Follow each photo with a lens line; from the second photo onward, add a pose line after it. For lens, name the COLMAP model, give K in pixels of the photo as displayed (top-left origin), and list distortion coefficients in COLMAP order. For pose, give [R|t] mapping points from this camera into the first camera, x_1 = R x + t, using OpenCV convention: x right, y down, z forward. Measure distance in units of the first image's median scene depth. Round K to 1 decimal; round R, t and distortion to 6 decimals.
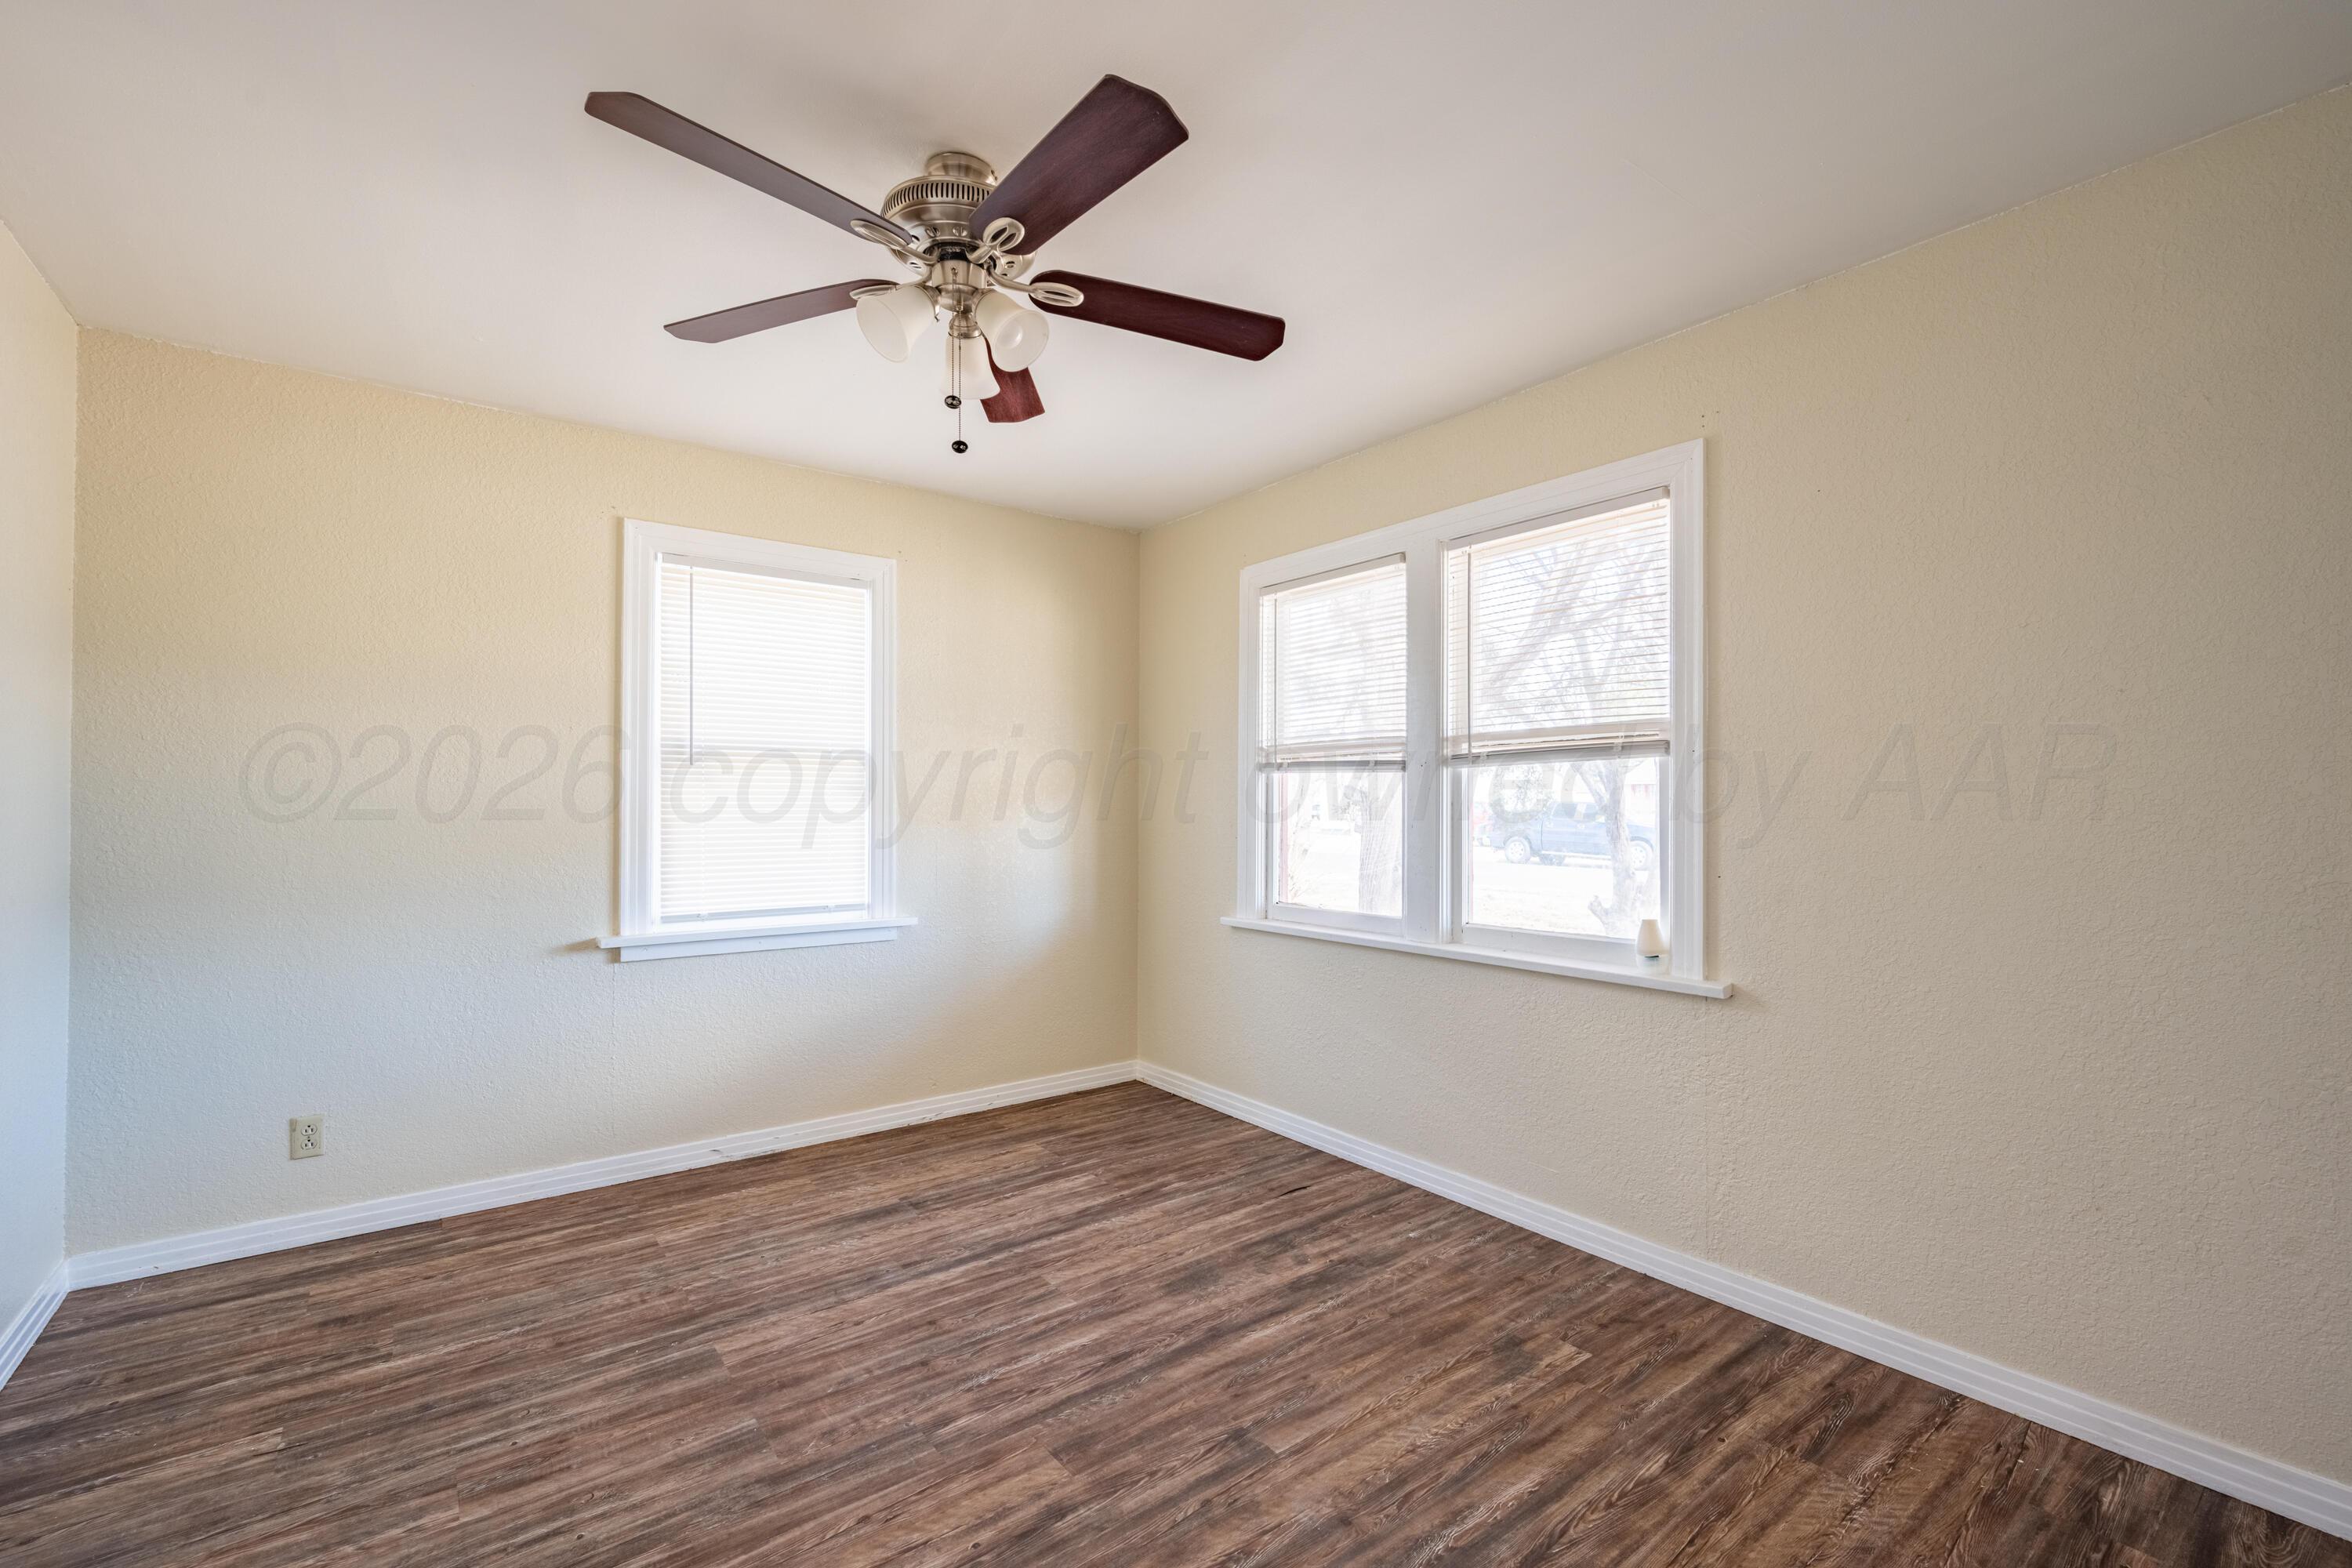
lens RADIAL K [[1002.9, 0, 1168.0], [0, 1002.9, 788.9], [0, 0, 1]] dist [0.000557, -0.000044]
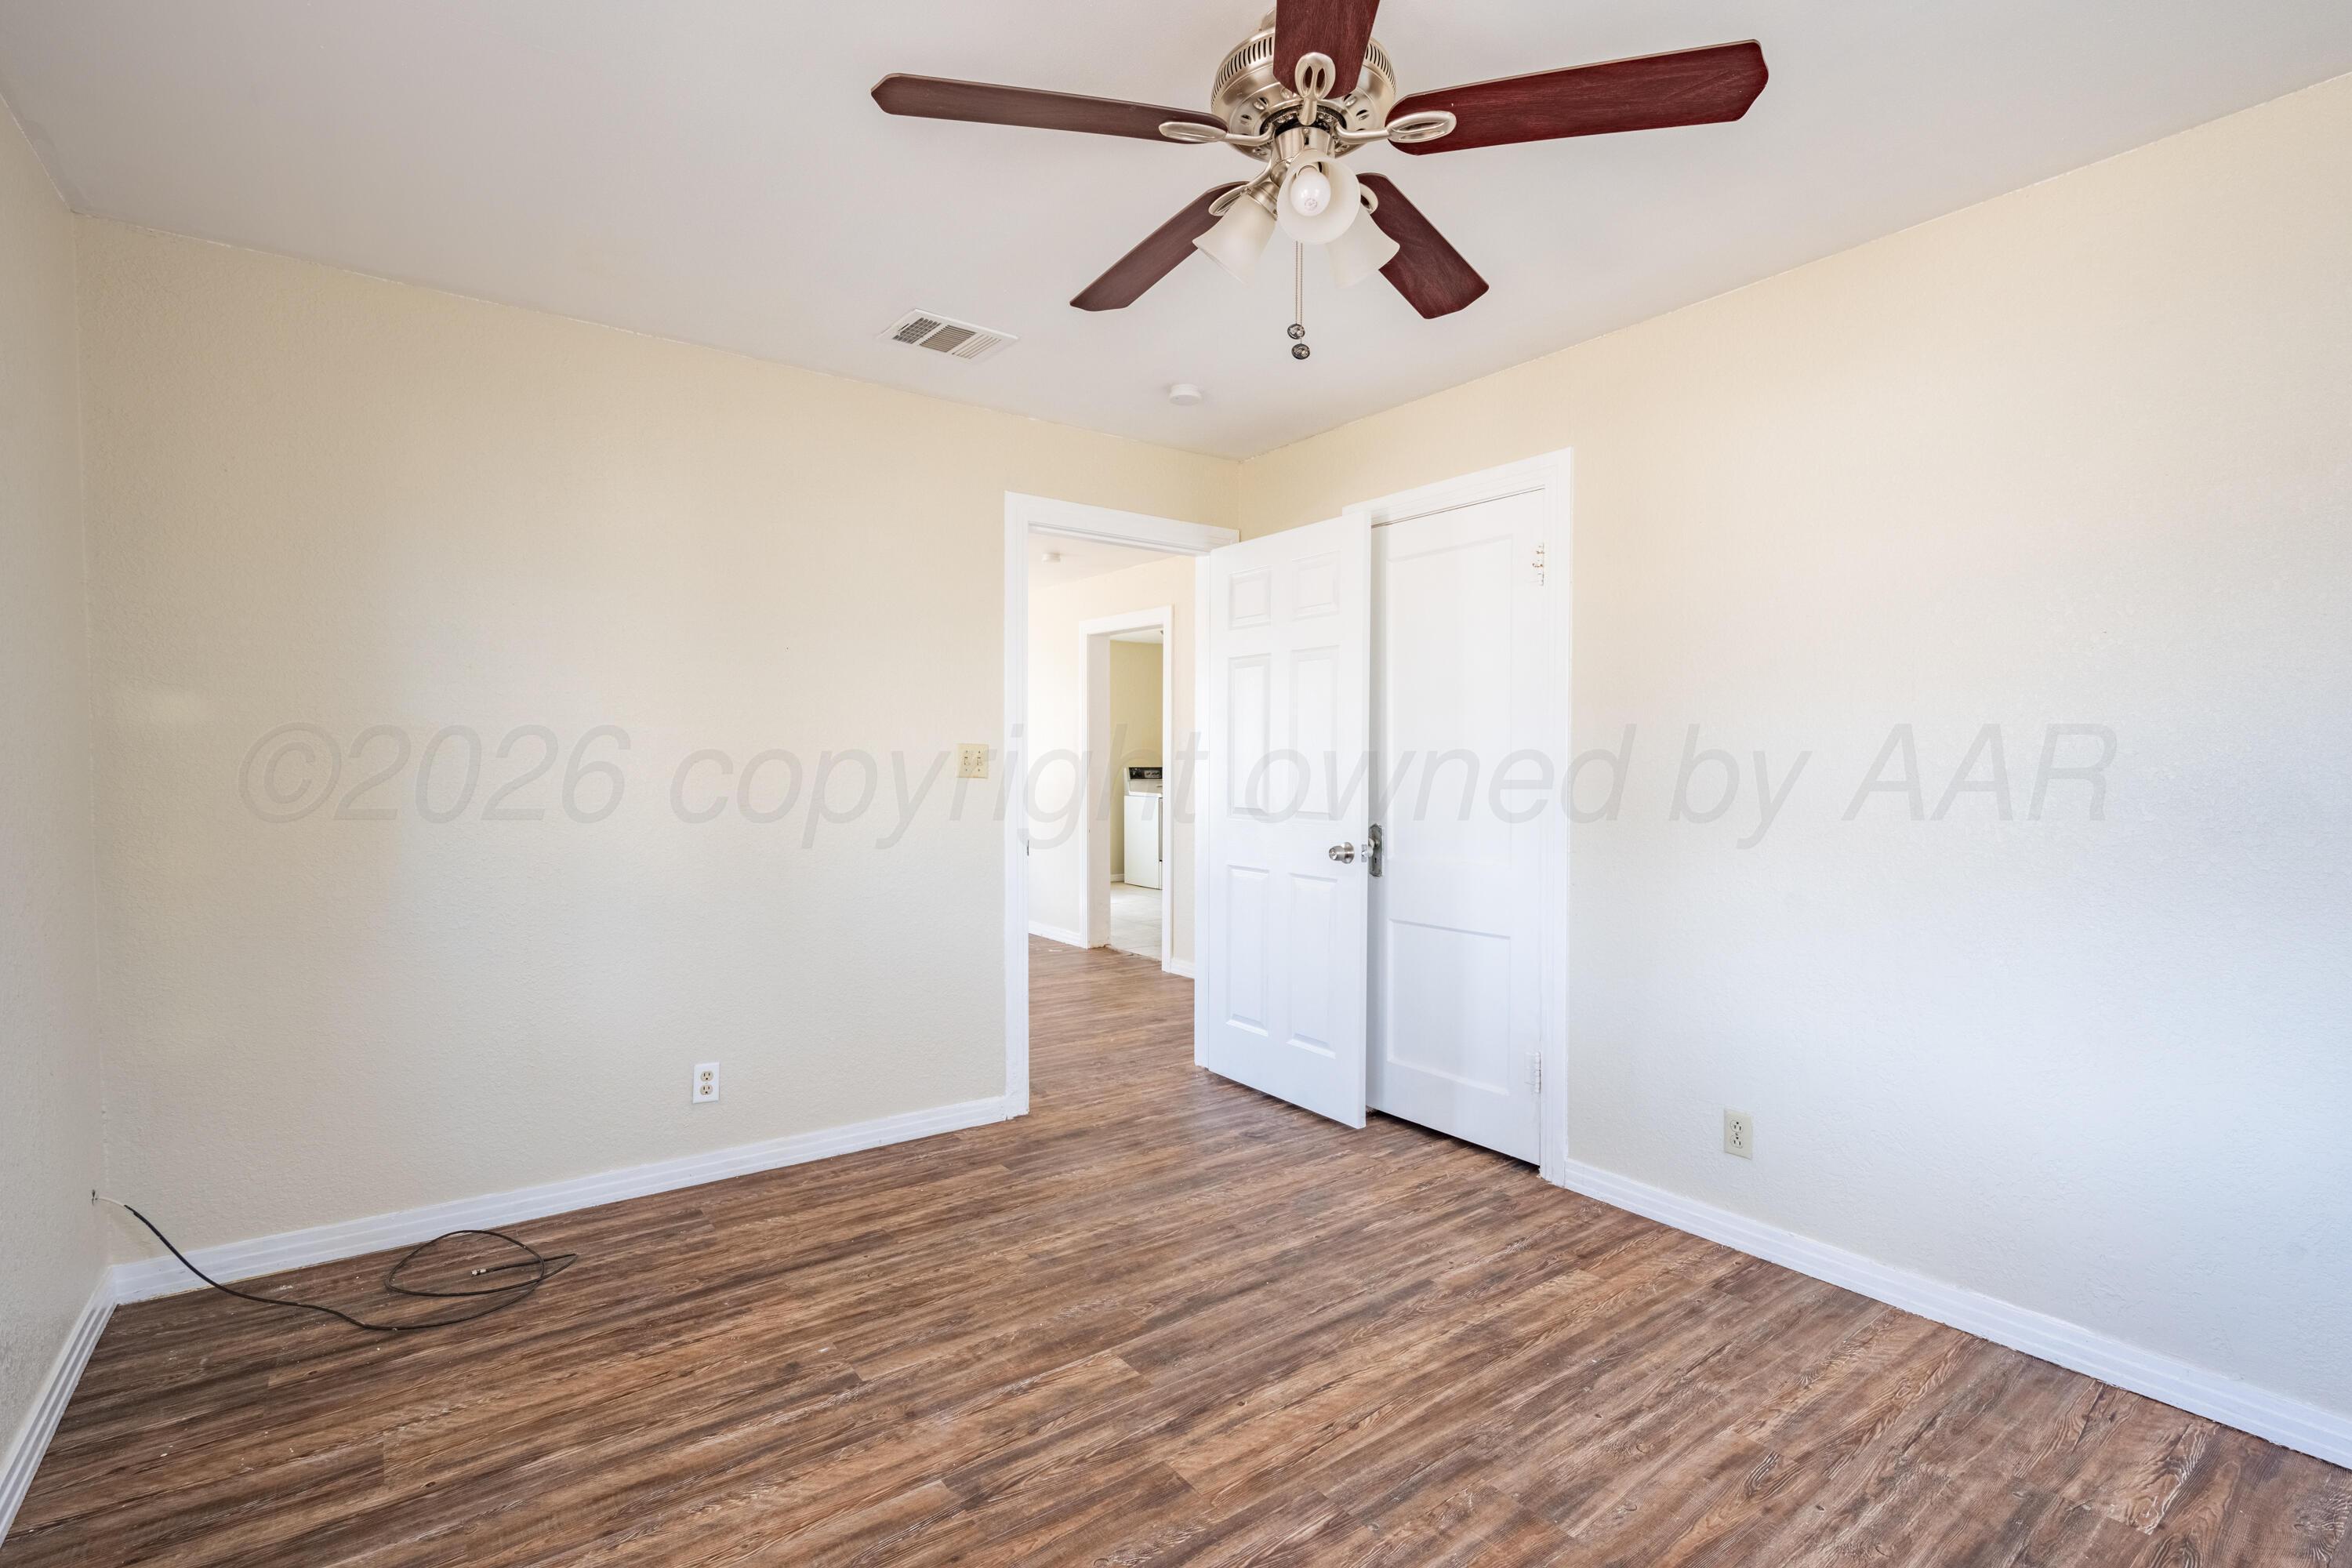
lens RADIAL K [[1079.7, 0, 1177.2], [0, 1079.7, 777.2], [0, 0, 1]] dist [-0.003044, -0.000267]
pose [[-0.999973, -0.001797, 0.007183, -0.115326], [-0.001761, 0.999986, 0.005021, 0.024525], [-0.007192, 0.005008, -0.999962, 2.057494]]
